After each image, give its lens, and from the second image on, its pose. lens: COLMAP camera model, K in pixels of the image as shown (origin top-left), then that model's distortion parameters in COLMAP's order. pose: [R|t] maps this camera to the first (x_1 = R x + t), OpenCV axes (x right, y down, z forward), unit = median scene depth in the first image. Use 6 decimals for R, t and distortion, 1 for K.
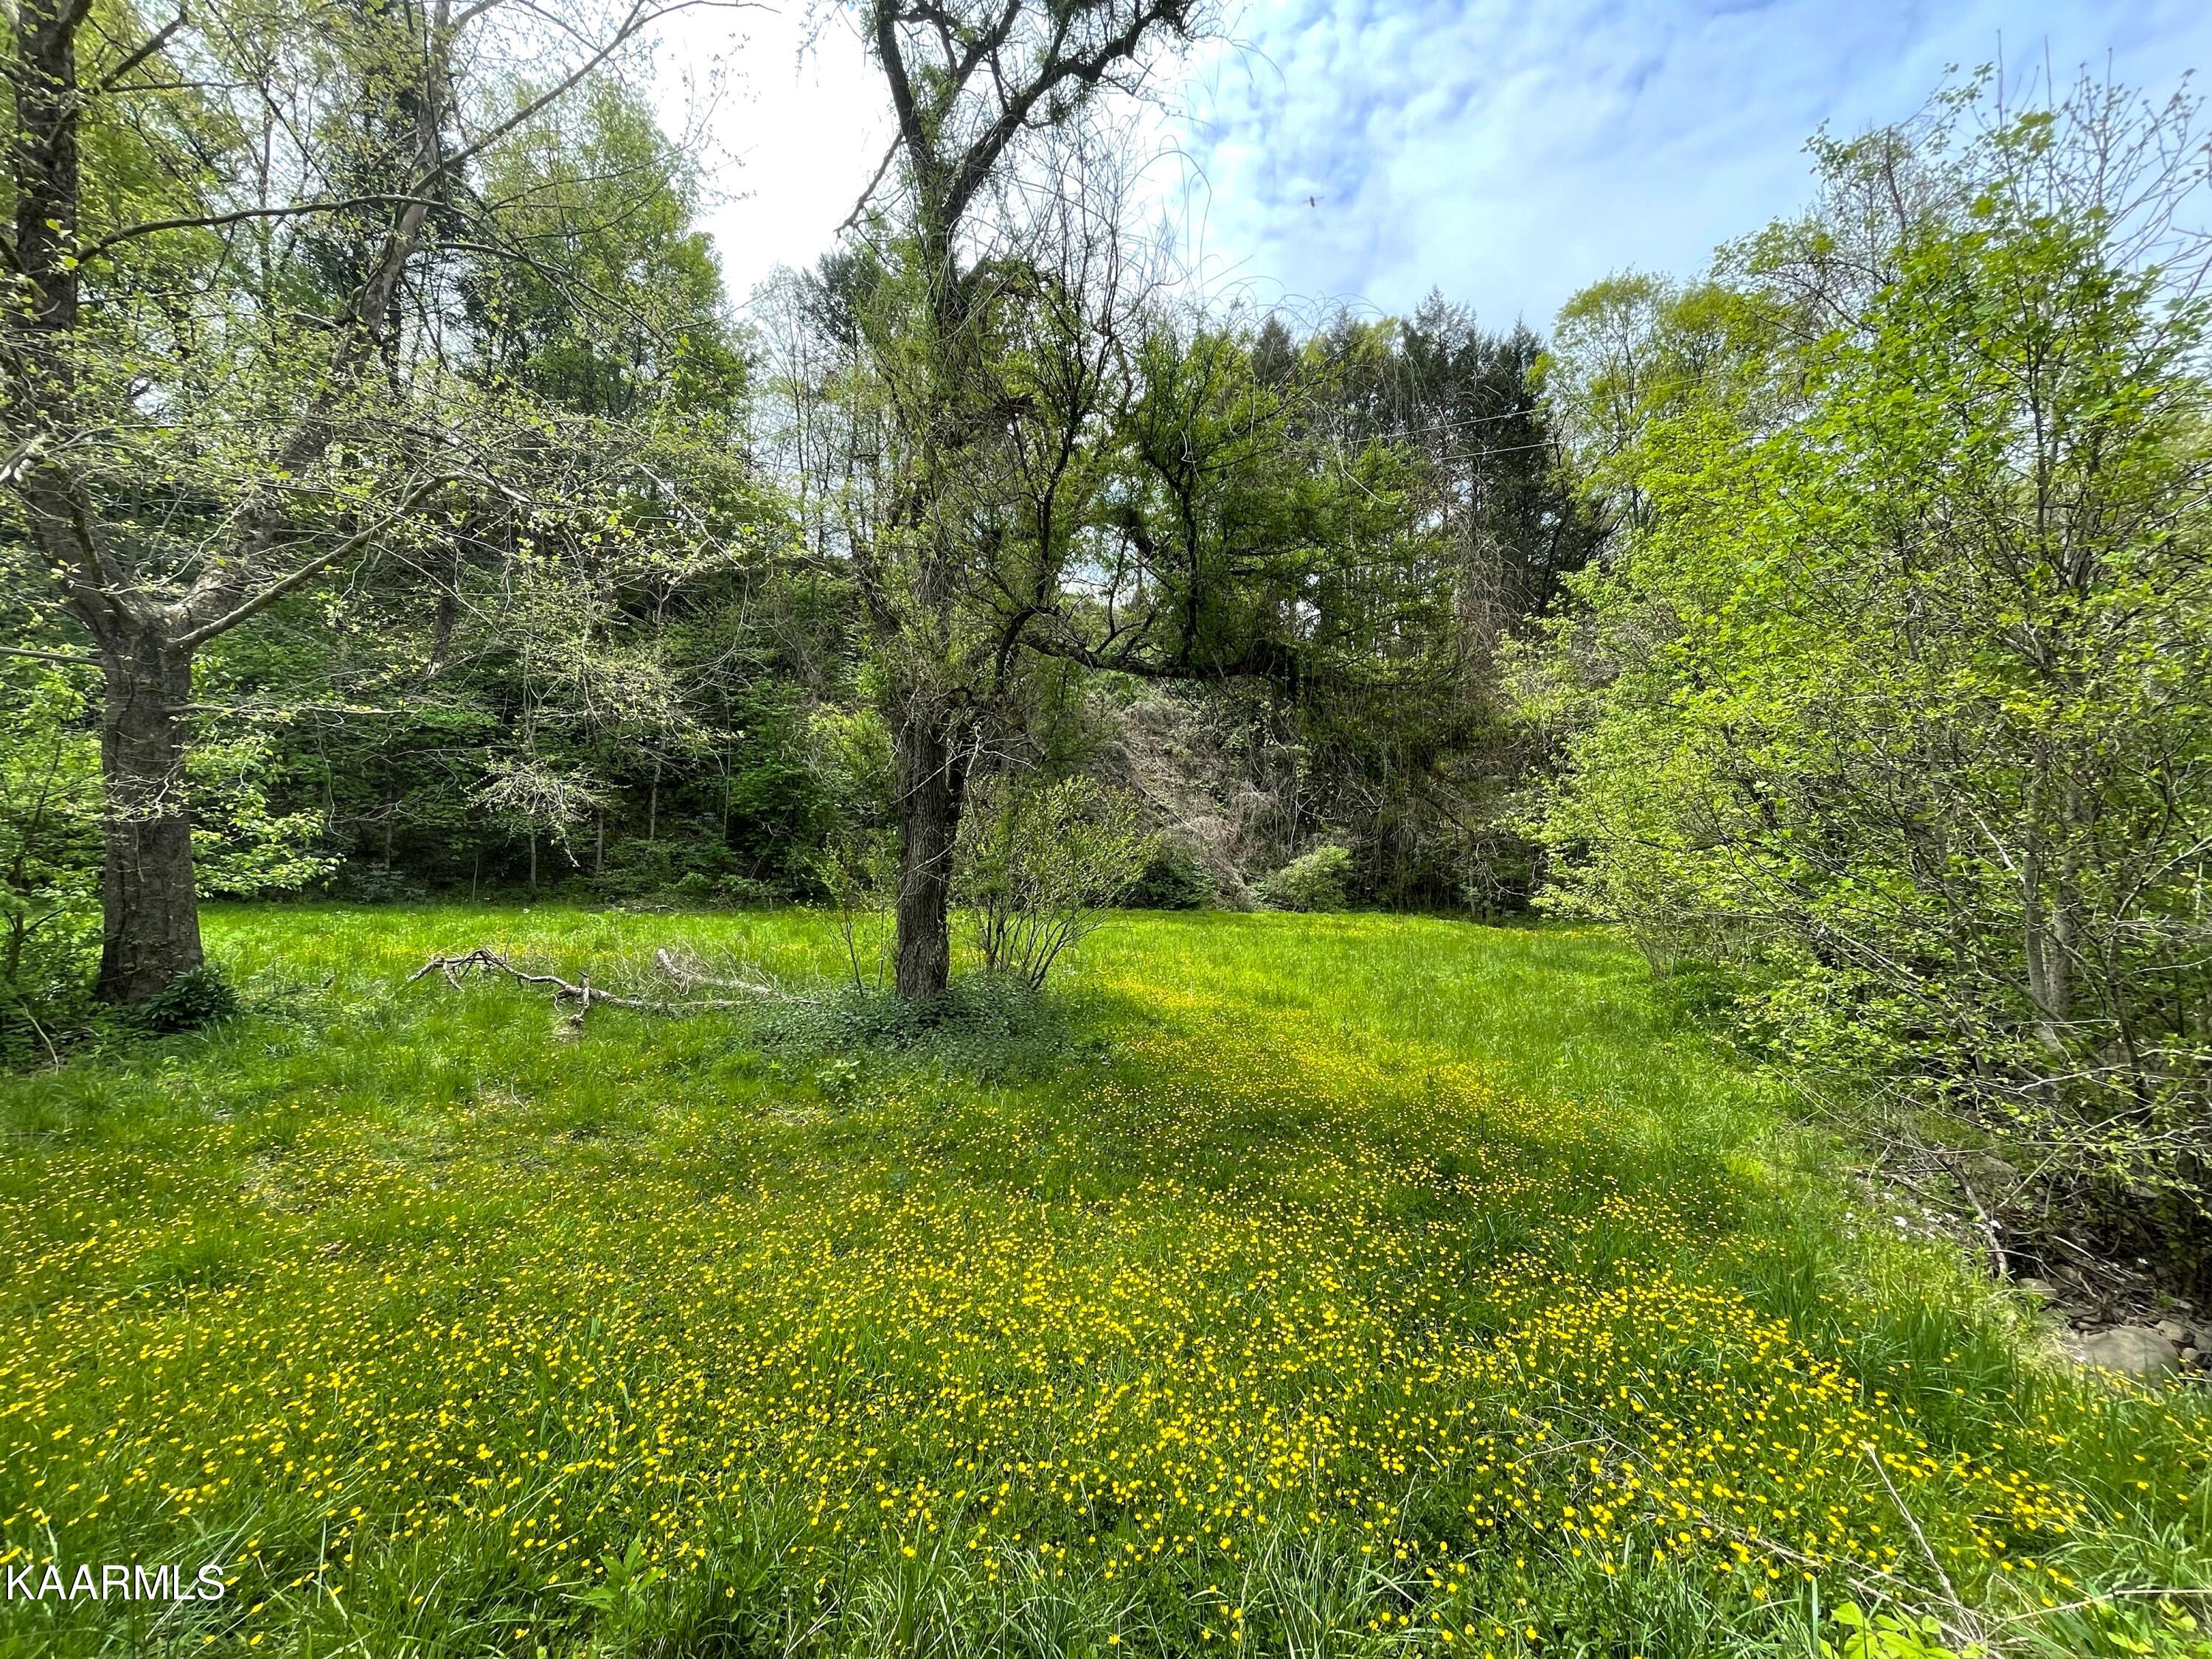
lens RADIAL K [[892.5, 0, 1099.0], [0, 892.5, 820.0], [0, 0, 1]] dist [0.001836, -0.000151]
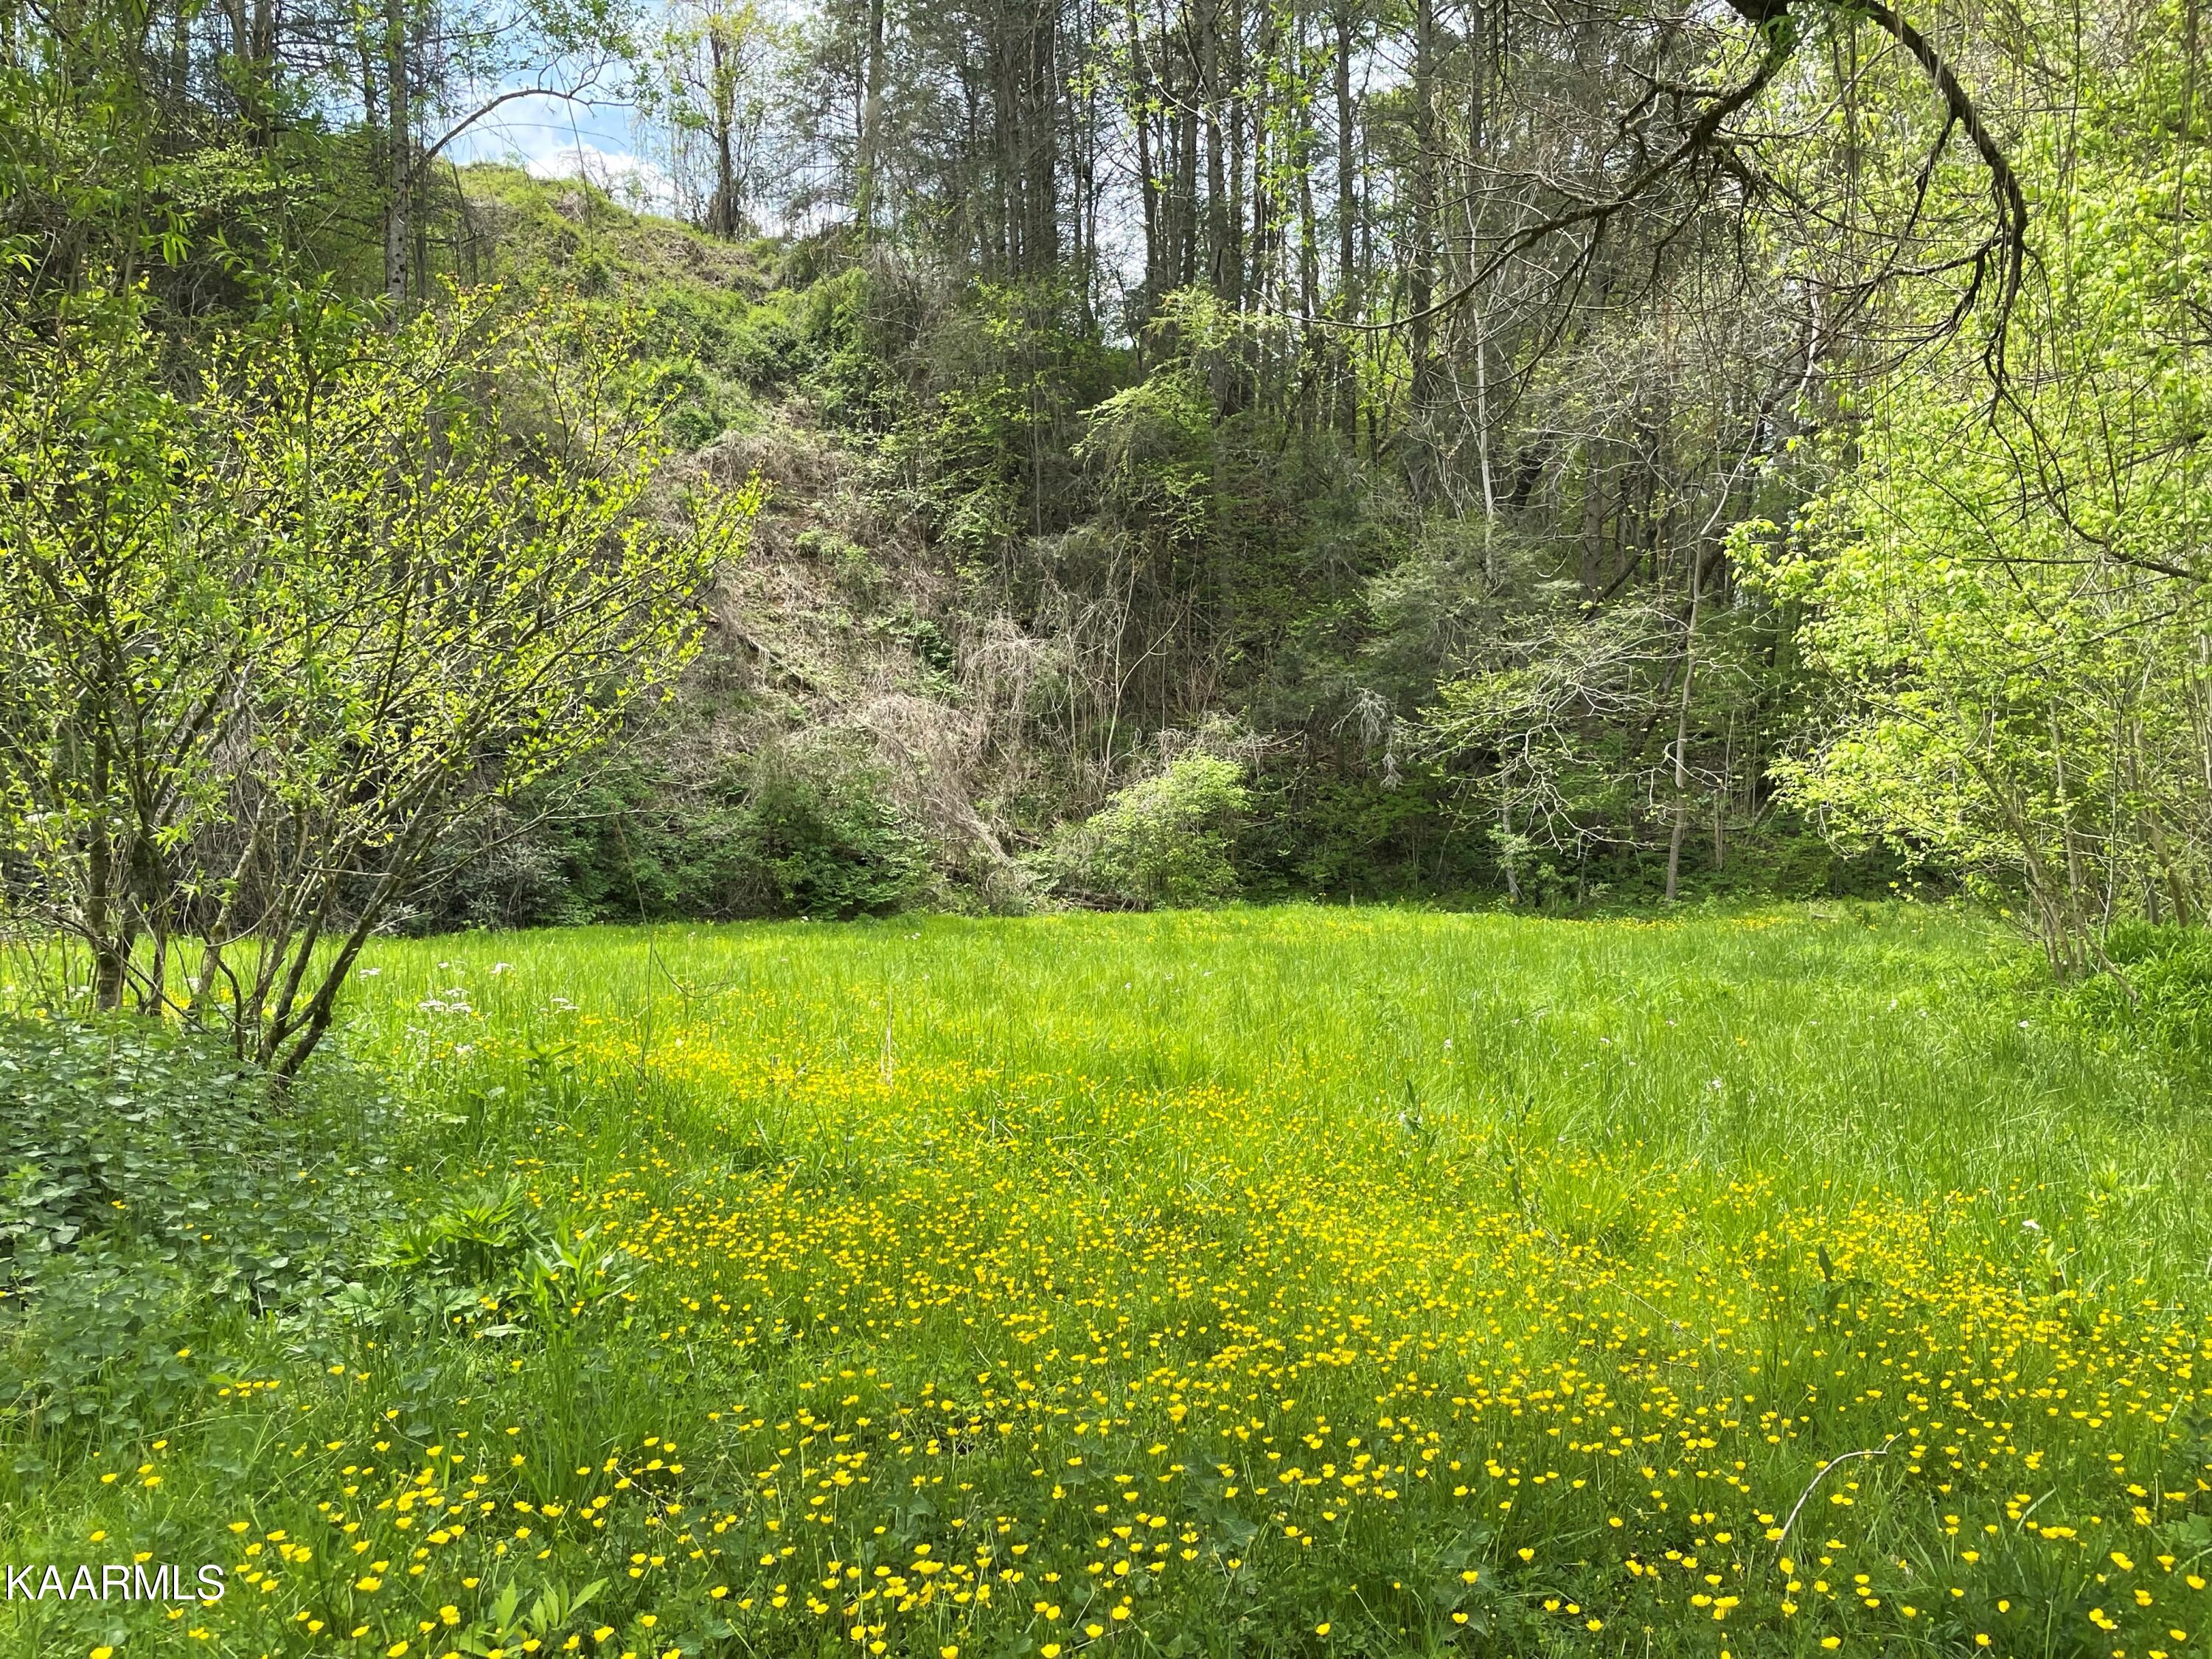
lens RADIAL K [[1899.2, 0, 1120.0], [0, 1899.2, 838.4], [0, 0, 1]] dist [0.067017, -0.000620]
pose [[0.972681, -0.039071, 0.228834, 0.011447], [0.031184, 0.998792, 0.037981, 0.031326], [-0.230041, -0.029808, 0.972724, 0.115636]]
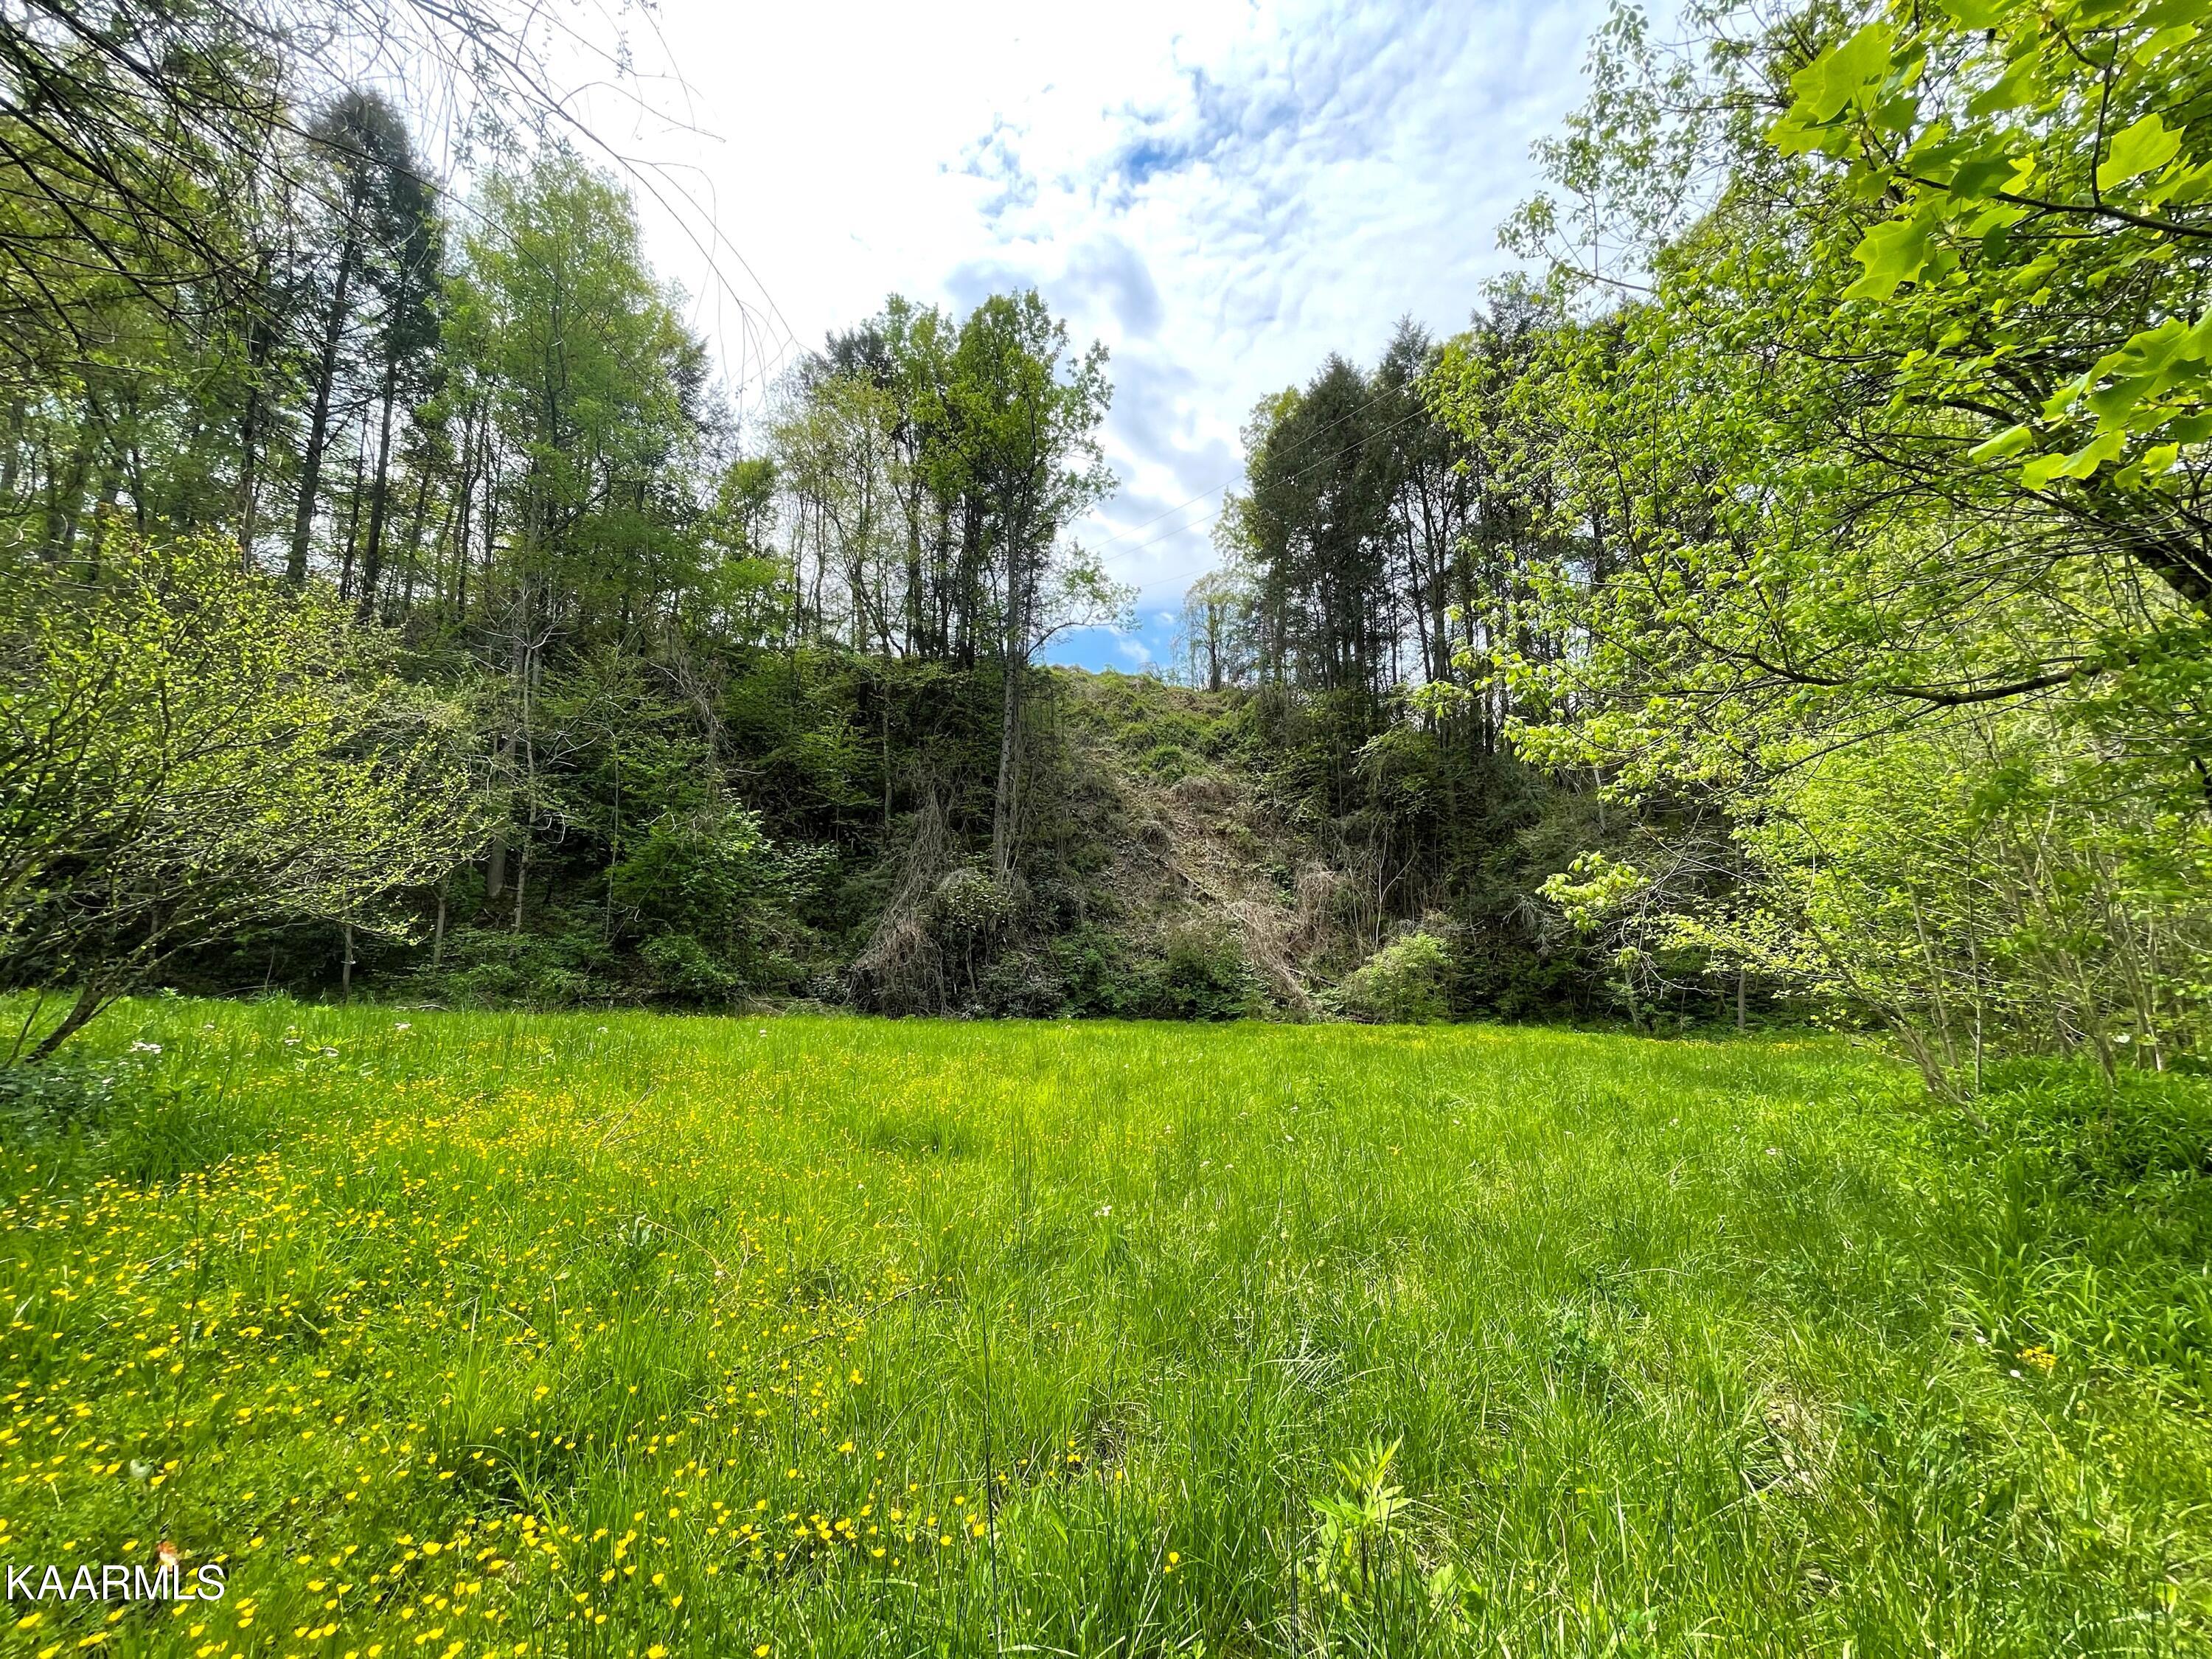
lens RADIAL K [[892.5, 0, 1101.2], [0, 892.5, 815.0], [0, 0, 1]] dist [0.001836, -0.000151]
pose [[0.983244, -0.049045, -0.175574, 0.128520], [0.020797, 0.987019, -0.159250, 0.042077], [0.181105, 0.152930, 0.971501, 0.202735]]
